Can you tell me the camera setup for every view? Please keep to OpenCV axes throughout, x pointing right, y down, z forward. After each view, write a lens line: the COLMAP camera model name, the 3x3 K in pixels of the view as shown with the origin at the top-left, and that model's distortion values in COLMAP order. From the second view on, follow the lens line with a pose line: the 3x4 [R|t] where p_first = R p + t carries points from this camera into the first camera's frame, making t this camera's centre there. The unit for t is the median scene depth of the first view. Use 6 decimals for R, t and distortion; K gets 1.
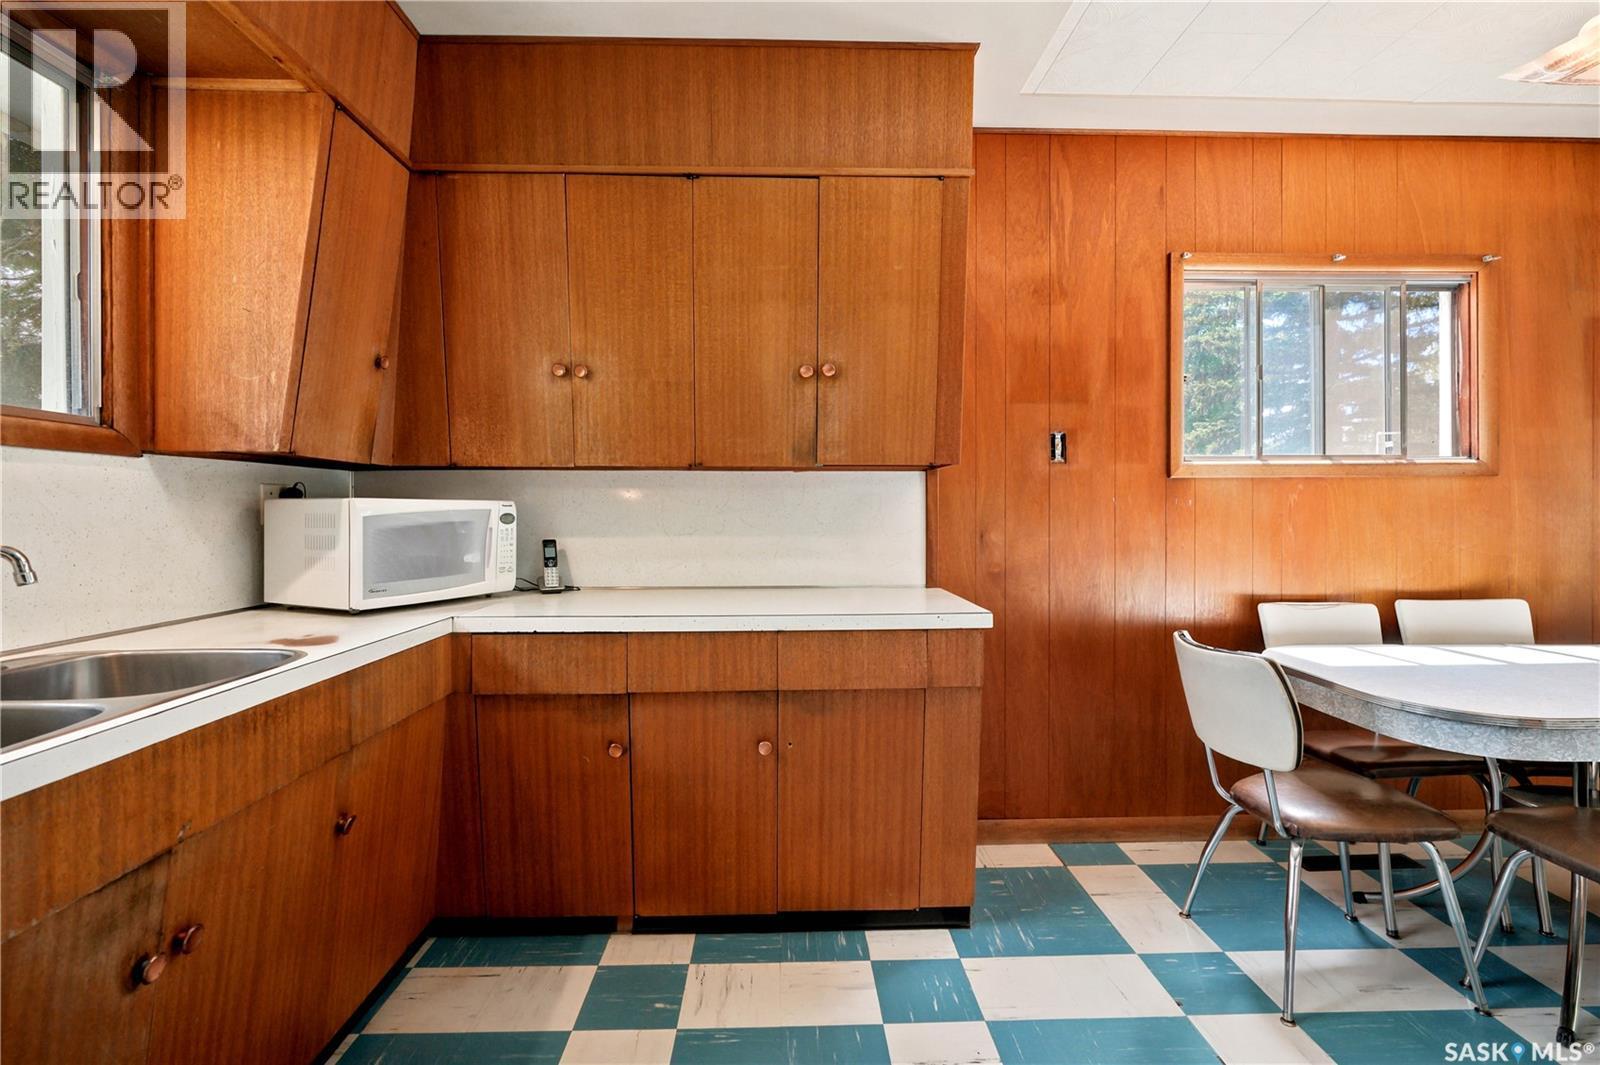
lens RADIAL K [[724.0, 0, 797.4], [0, 724.0, 508.8], [0, 0, 1]] dist [-0.003415, 0.000300]
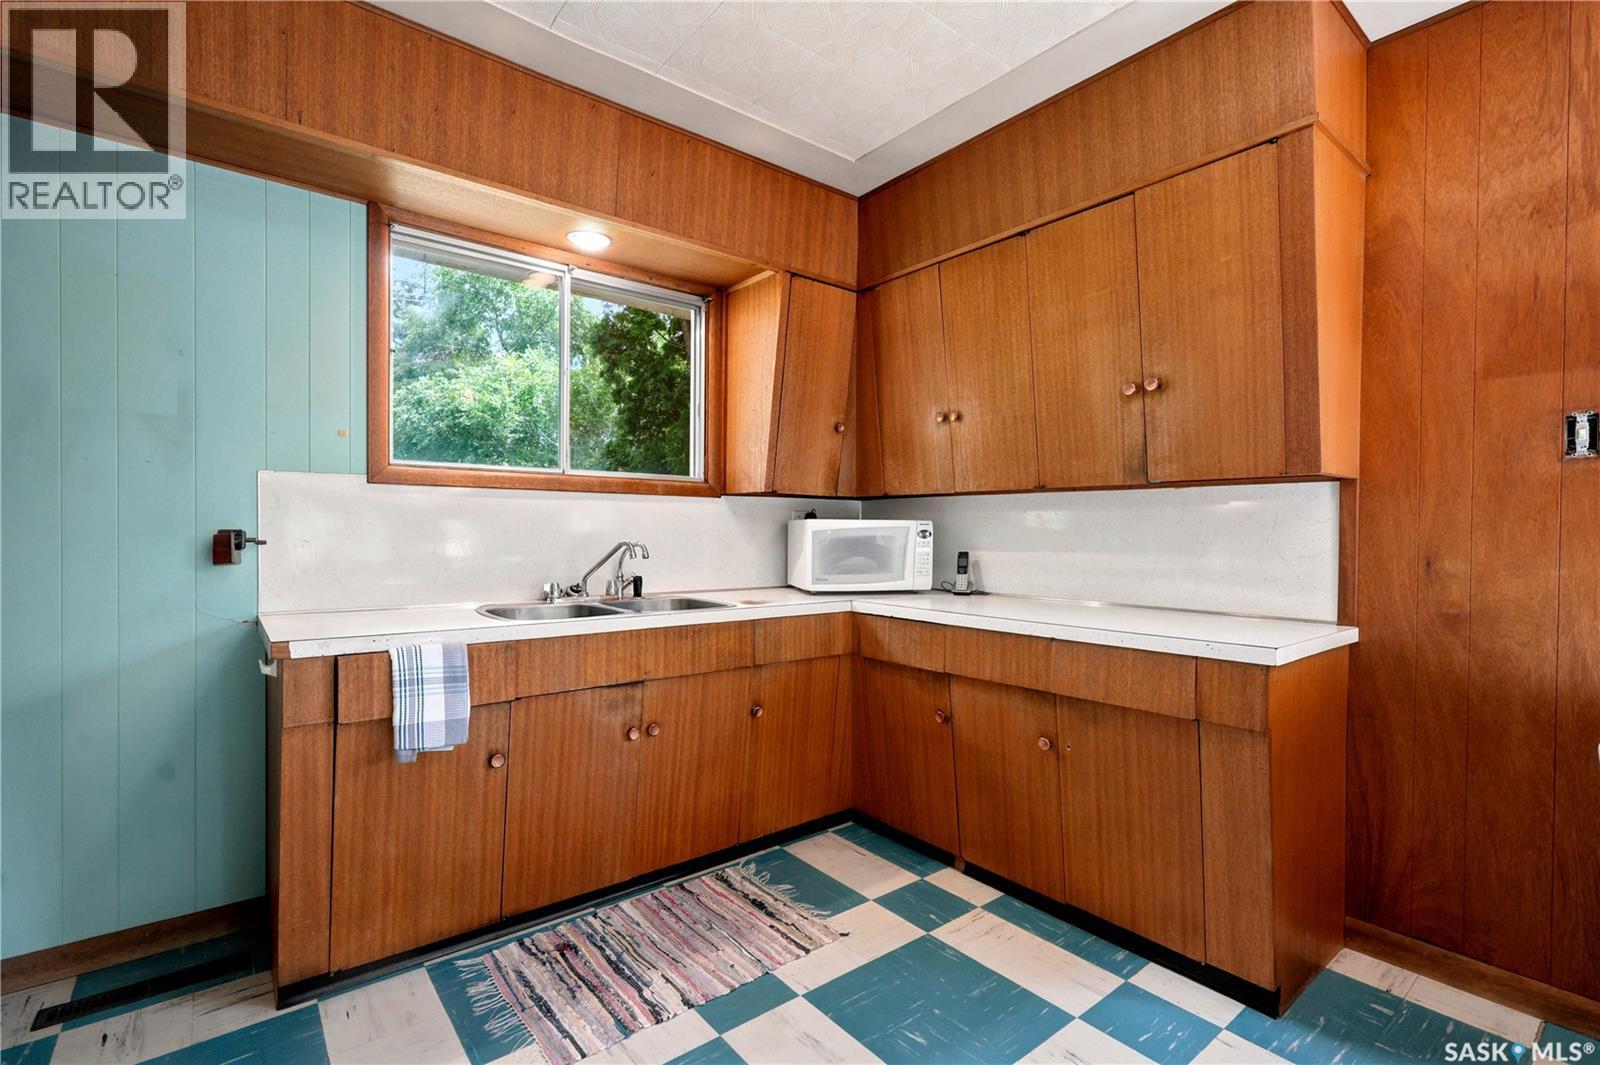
lens RADIAL K [[724.0, 0, 792.6], [0, 724.0, 531.5], [0, 0, 1]] dist [-0.003415, 0.000300]
pose [[0.599346, 0.006480, -0.800464, 0.566710], [-0.005806, 0.999976, 0.003748, 0.006031], [0.800469, 0.002401, 0.599370, 0.032831]]
